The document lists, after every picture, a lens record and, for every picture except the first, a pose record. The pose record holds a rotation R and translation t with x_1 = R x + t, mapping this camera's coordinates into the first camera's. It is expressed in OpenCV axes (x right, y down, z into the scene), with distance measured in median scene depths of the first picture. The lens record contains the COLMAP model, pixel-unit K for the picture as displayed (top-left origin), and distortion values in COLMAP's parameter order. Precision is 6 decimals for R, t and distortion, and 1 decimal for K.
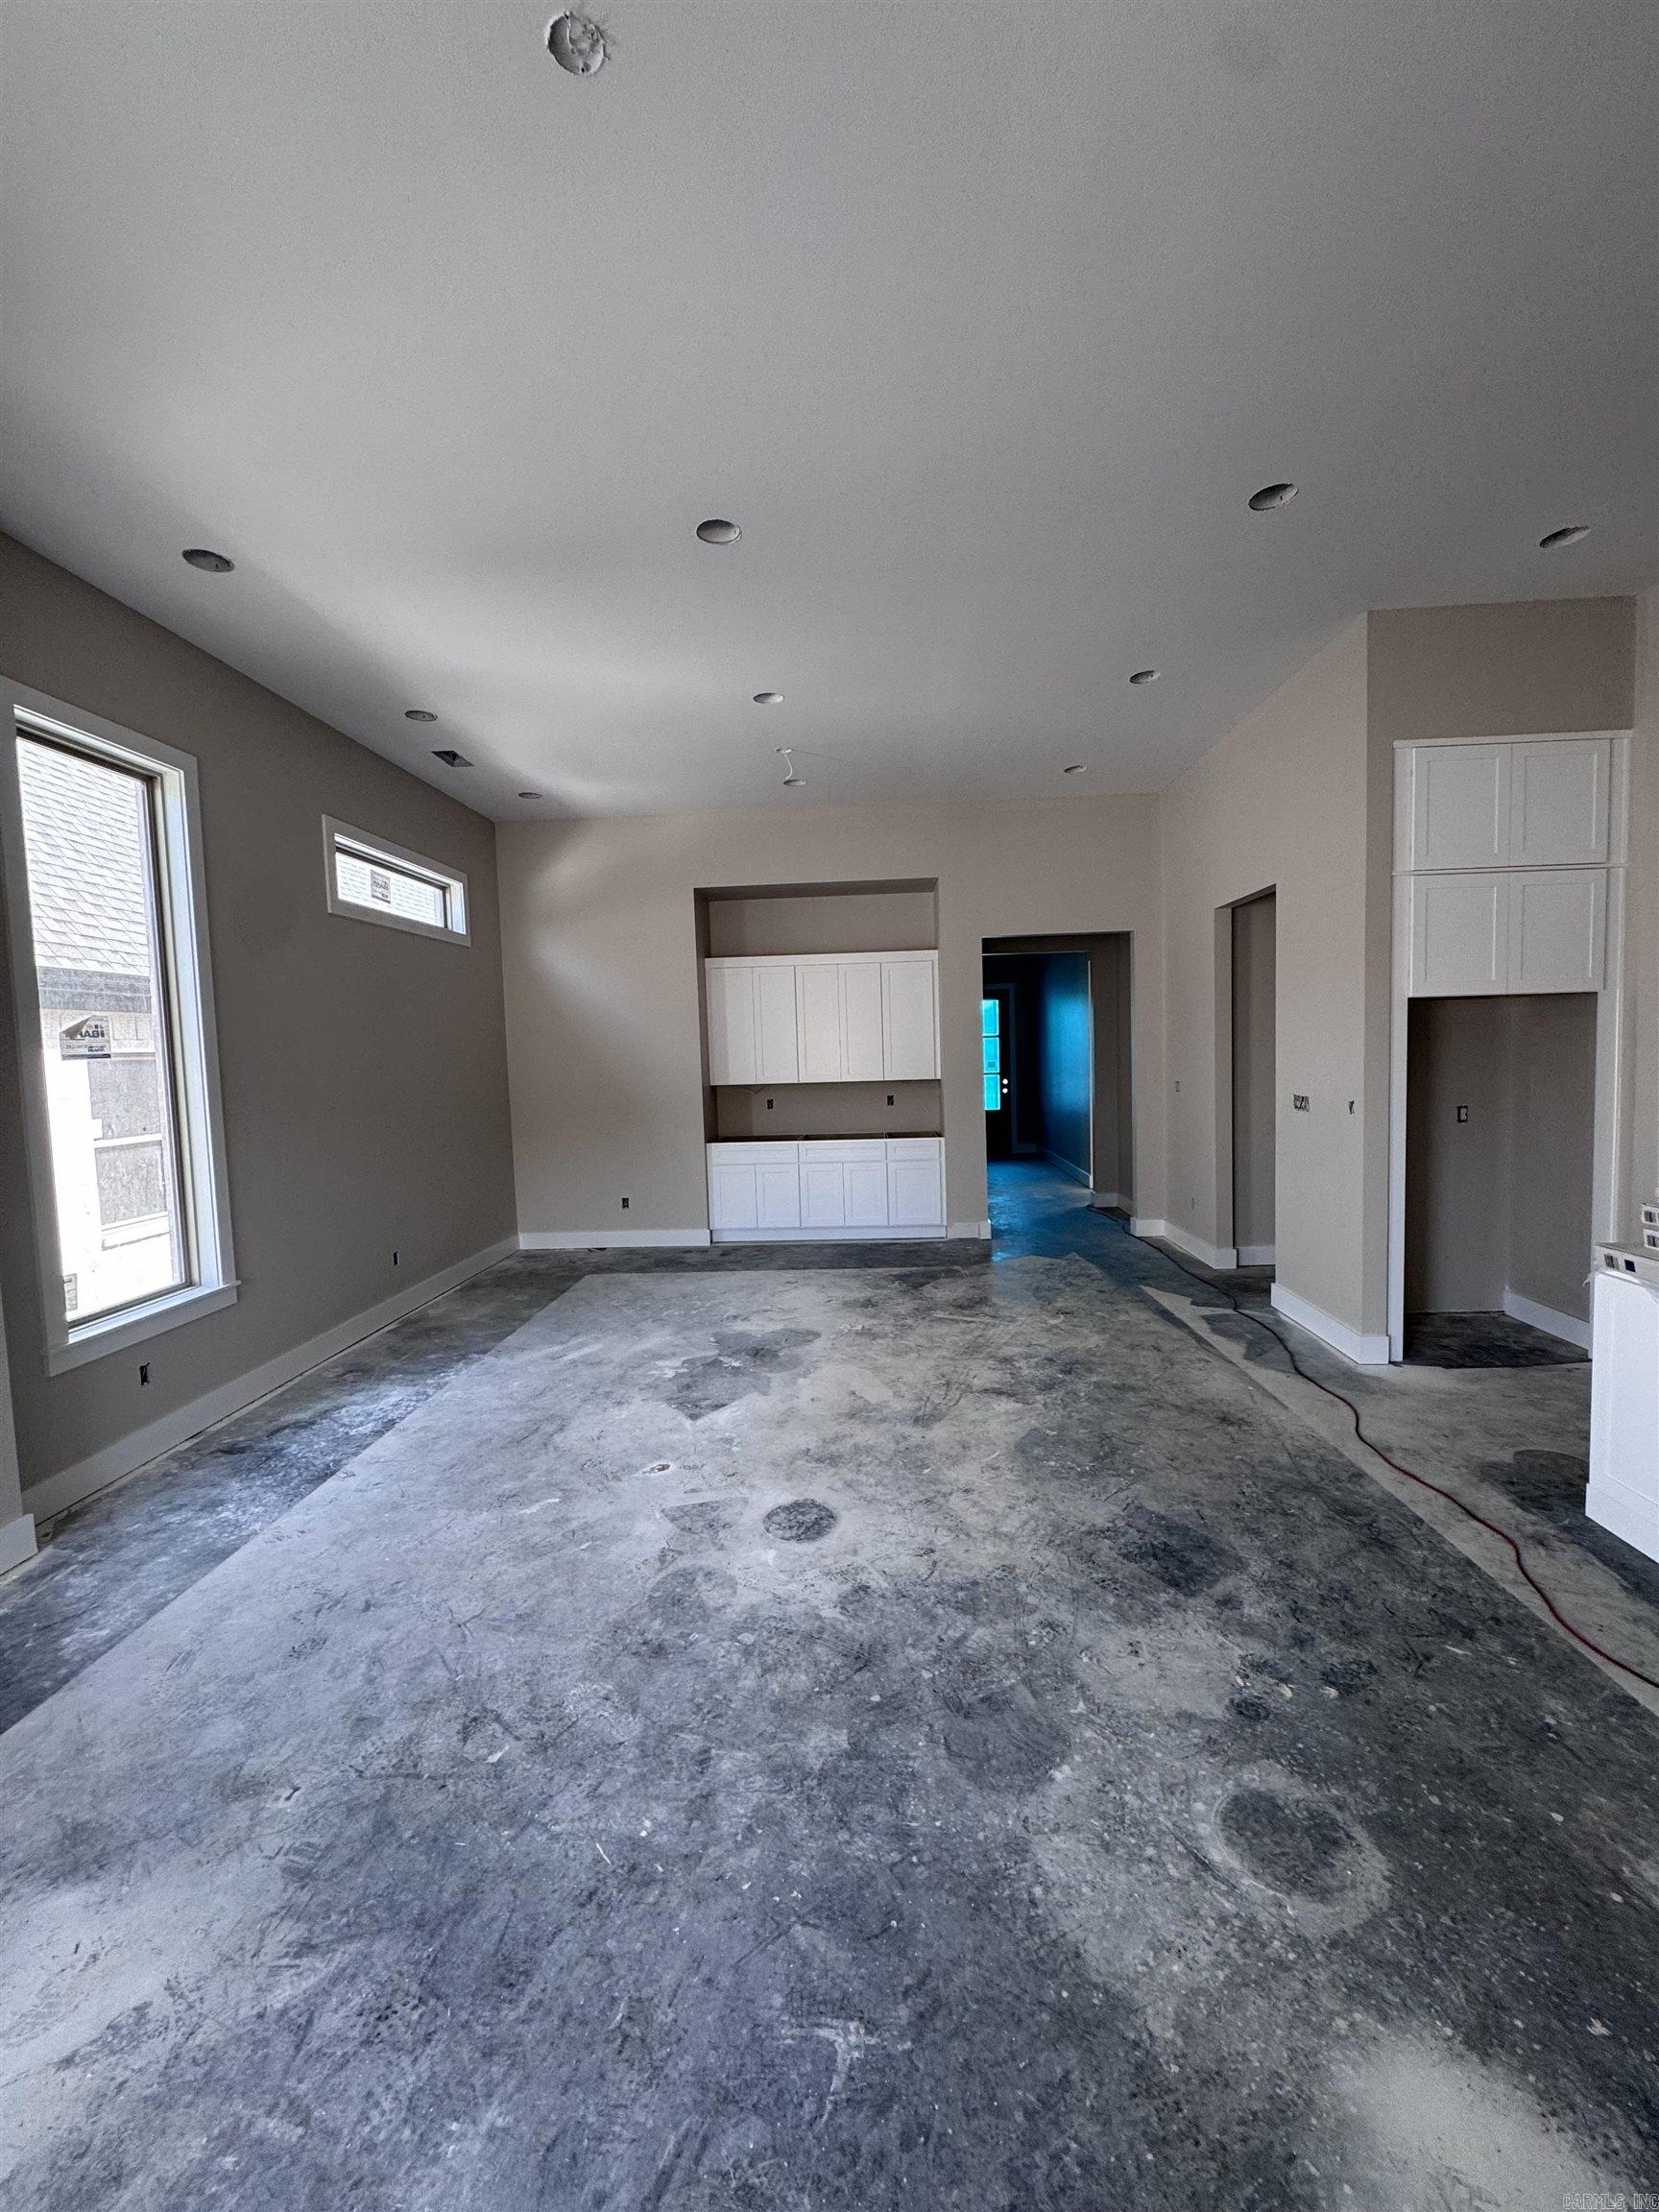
lens RADIAL K [[879.7, 0, 833.2], [0, 879.7, 1104.8], [0, 0, 1]] dist [-0.002760, 0.000955]
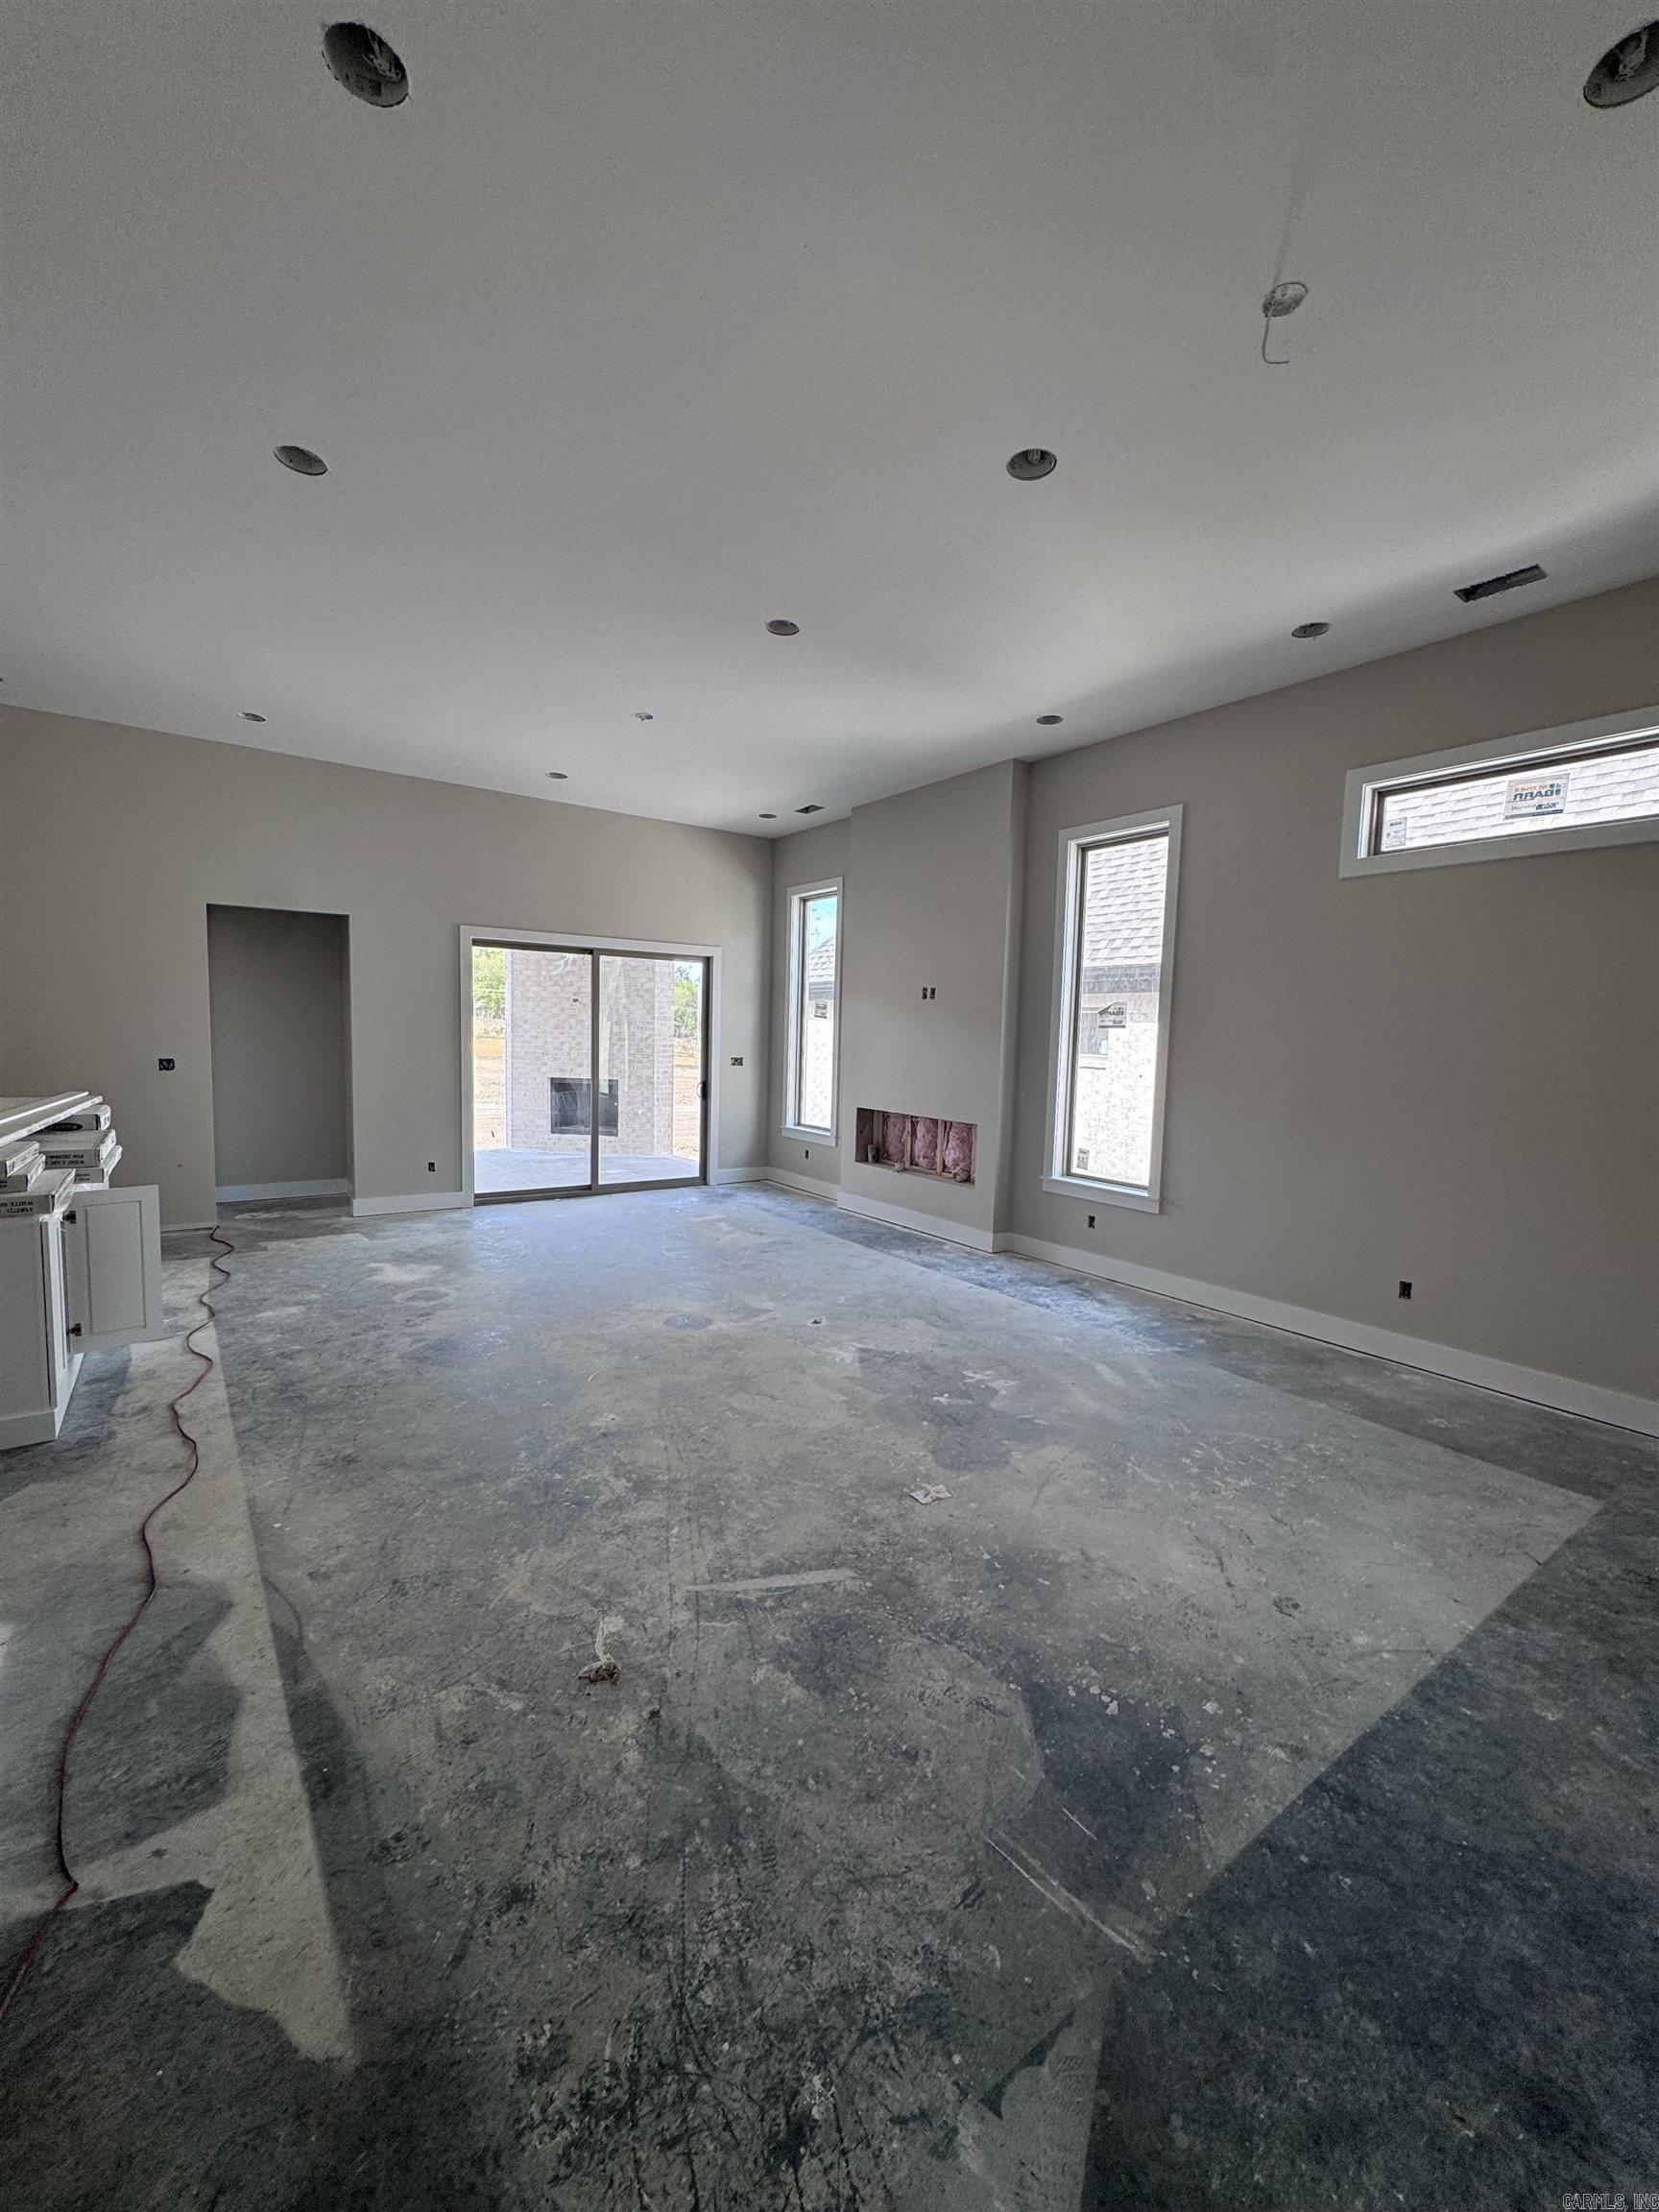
lens RADIAL K [[879.7, 0, 833.2], [0, 879.7, 1104.8], [0, 0, 1]] dist [-0.002760, 0.000955]
pose [[-0.781171, 0.061244, -0.621306, 0.697508], [-0.042308, 0.987696, 0.150553, -0.157281], [0.622882, 0.143894, -0.768969, 2.252139]]
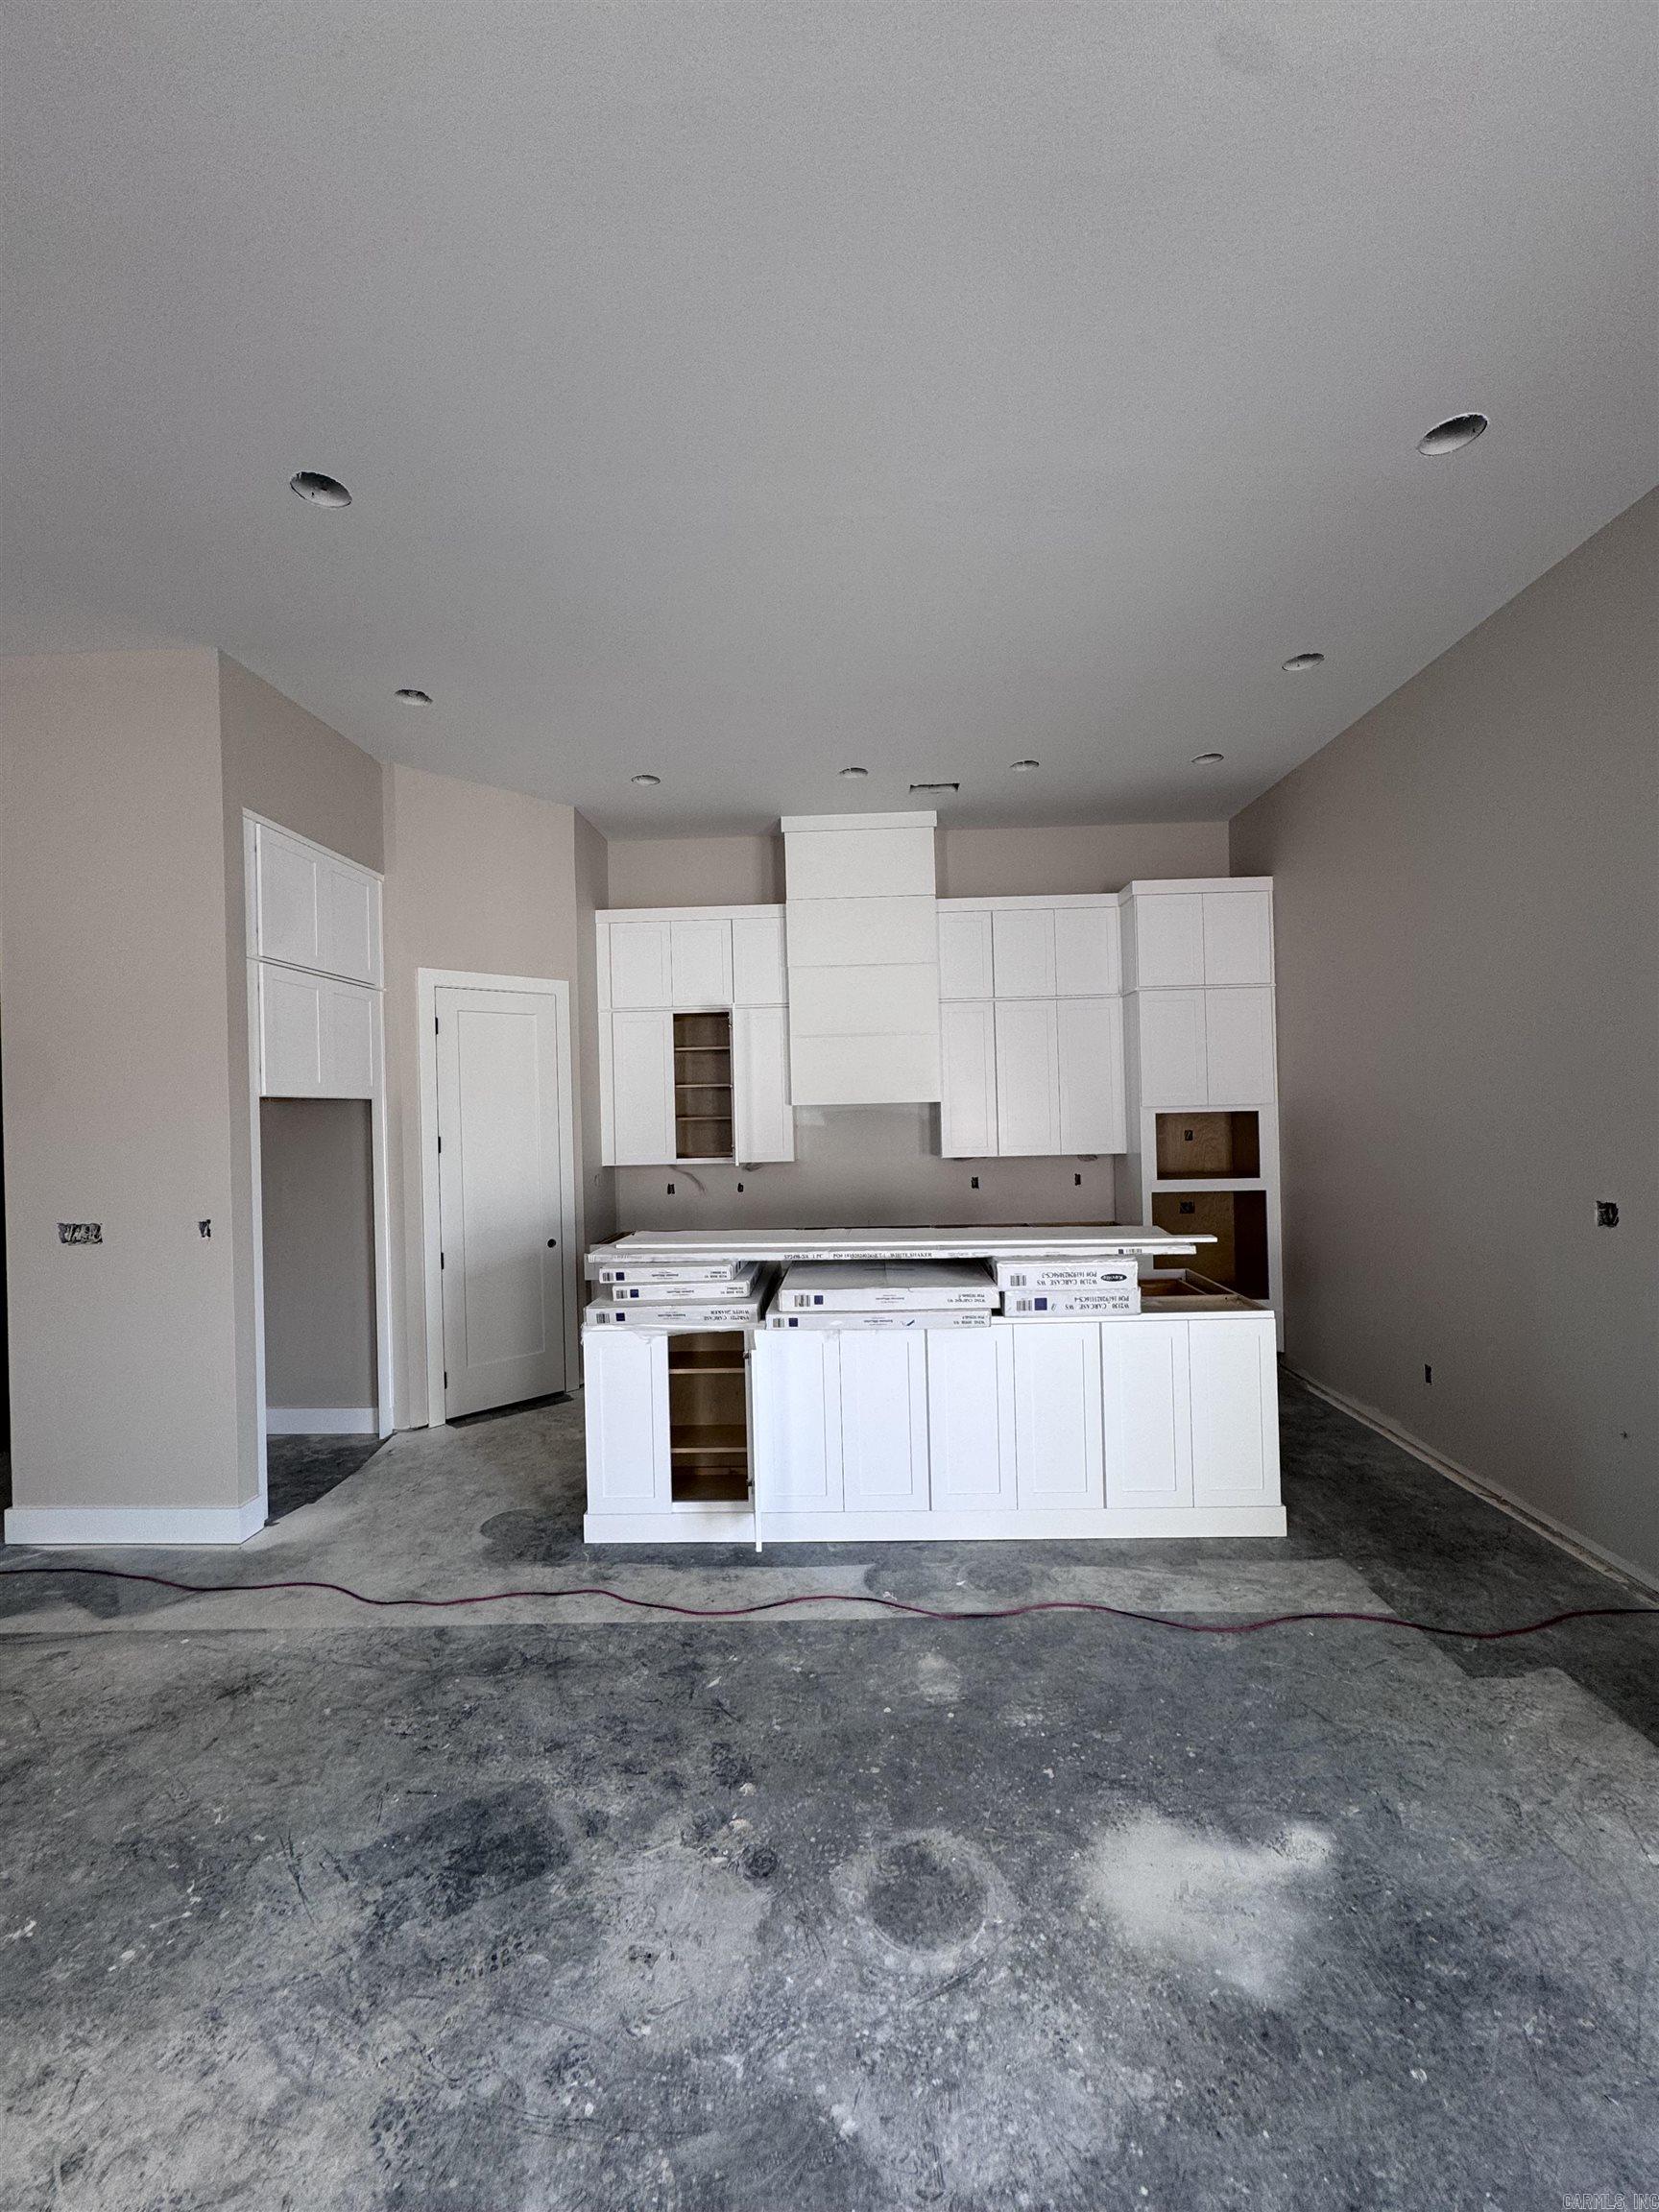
lens RADIAL K [[879.7, 0, 833.2], [0, 879.7, 1104.8], [0, 0, 1]] dist [-0.002760, 0.000955]
pose [[-0.016093, 0.035867, 0.999227, -0.320374], [0.088918, 0.995448, -0.034299, -0.043187], [-0.995909, 0.088297, -0.019209, 0.592571]]
